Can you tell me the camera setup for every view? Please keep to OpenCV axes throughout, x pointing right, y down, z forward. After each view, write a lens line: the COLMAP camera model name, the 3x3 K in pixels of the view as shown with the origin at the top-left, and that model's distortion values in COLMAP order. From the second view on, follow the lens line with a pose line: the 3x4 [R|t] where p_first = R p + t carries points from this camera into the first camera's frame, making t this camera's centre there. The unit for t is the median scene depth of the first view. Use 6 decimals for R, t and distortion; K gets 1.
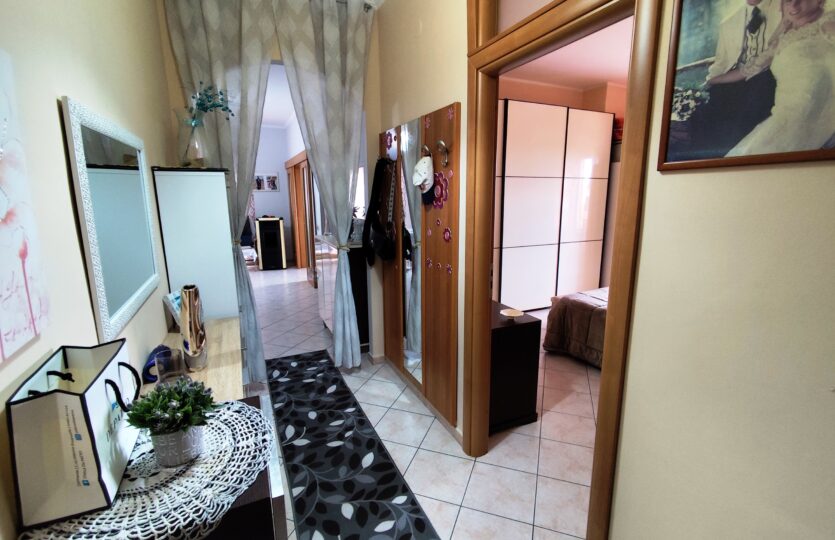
lens RADIAL K [[379.9, 0, 420.2], [0, 379.9, 268.6], [0, 0, 1]] dist [-0.002017, -0.003101]
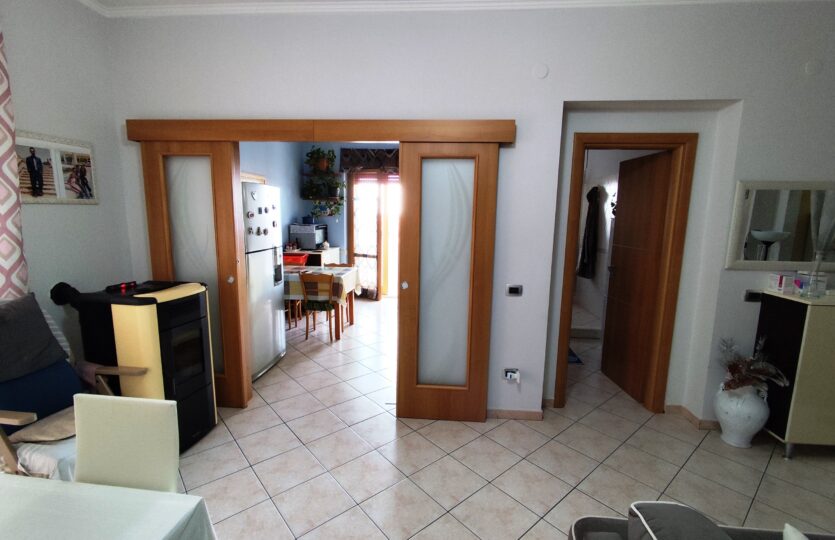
lens RADIAL K [[379.9, 0, 421.8], [0, 379.9, 270.6], [0, 0, 1]] dist [-0.002017, -0.003101]
pose [[0.490140, -0.114613, 0.864075, -0.551424], [0.143173, 0.988439, 0.049895, -0.130968], [-0.859805, 0.099257, 0.500883, 0.642001]]
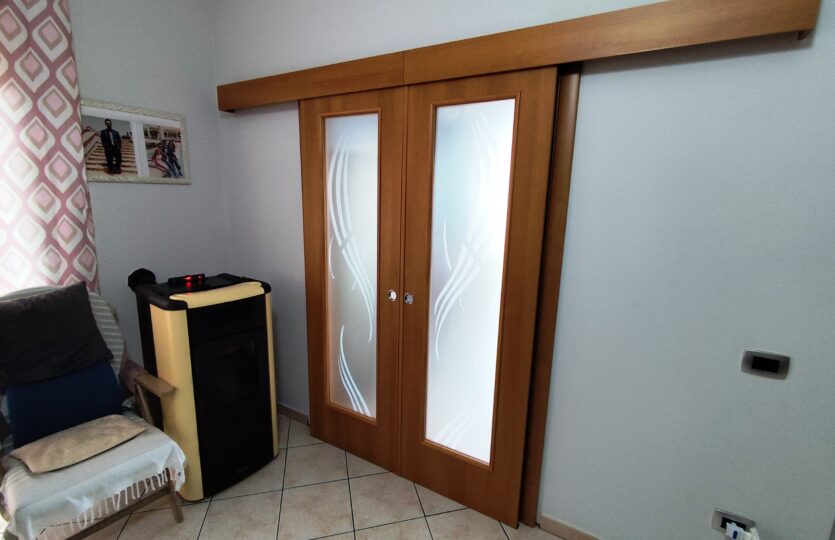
lens RADIAL K [[379.9, 0, 420.4], [0, 379.9, 270.4], [0, 0, 1]] dist [-0.002017, -0.003101]
pose [[0.819298, -0.078448, 0.567975, -0.419294], [0.074619, 0.996760, 0.030034, -0.139919], [-0.568491, 0.017775, 0.822497, 0.696933]]
